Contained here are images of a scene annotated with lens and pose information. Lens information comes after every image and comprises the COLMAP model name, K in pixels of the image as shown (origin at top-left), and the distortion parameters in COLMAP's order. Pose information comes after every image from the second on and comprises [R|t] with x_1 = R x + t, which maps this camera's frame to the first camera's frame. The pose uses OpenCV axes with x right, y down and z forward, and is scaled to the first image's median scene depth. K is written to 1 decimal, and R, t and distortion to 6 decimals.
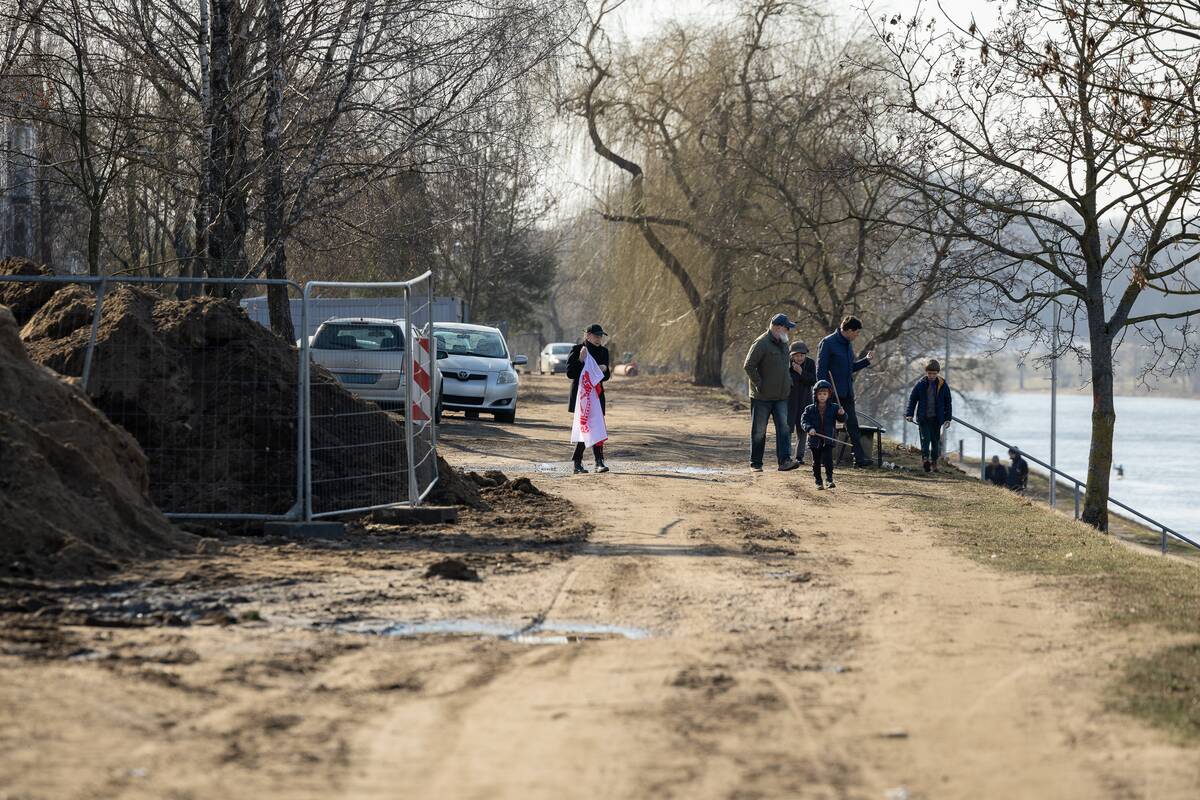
lens RADIAL K [[3835.6, 0, 600.0], [0, 3835.6, 400.0], [0, 0, 1]] dist [-0.021149, 1.060902]
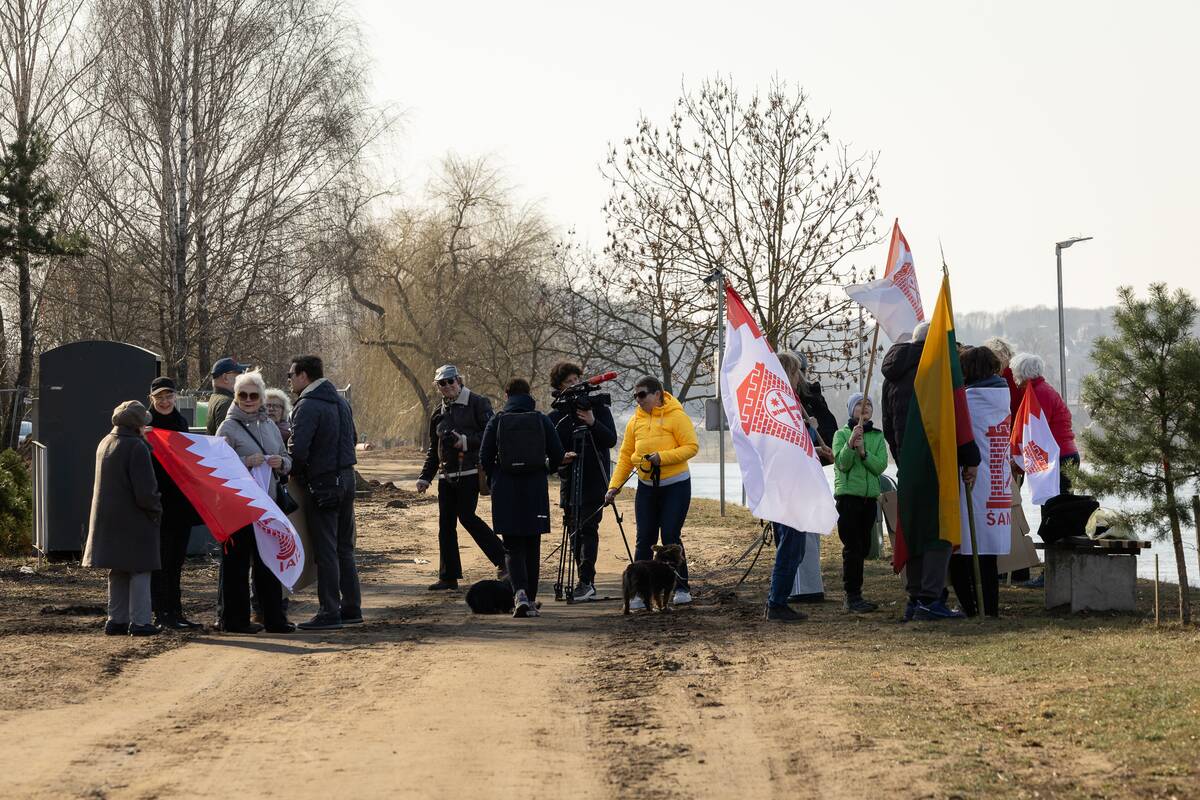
lens RADIAL K [[3835.6, 0, 600.0], [0, 3835.6, 400.0], [0, 0, 1]] dist [-0.021149, 1.060902]
pose [[0.995332, -0.026358, 0.092836, -0.046945], [0.028689, 0.999303, -0.023867, 0.013631], [-0.092142, 0.026419, 0.995395, -0.514926]]
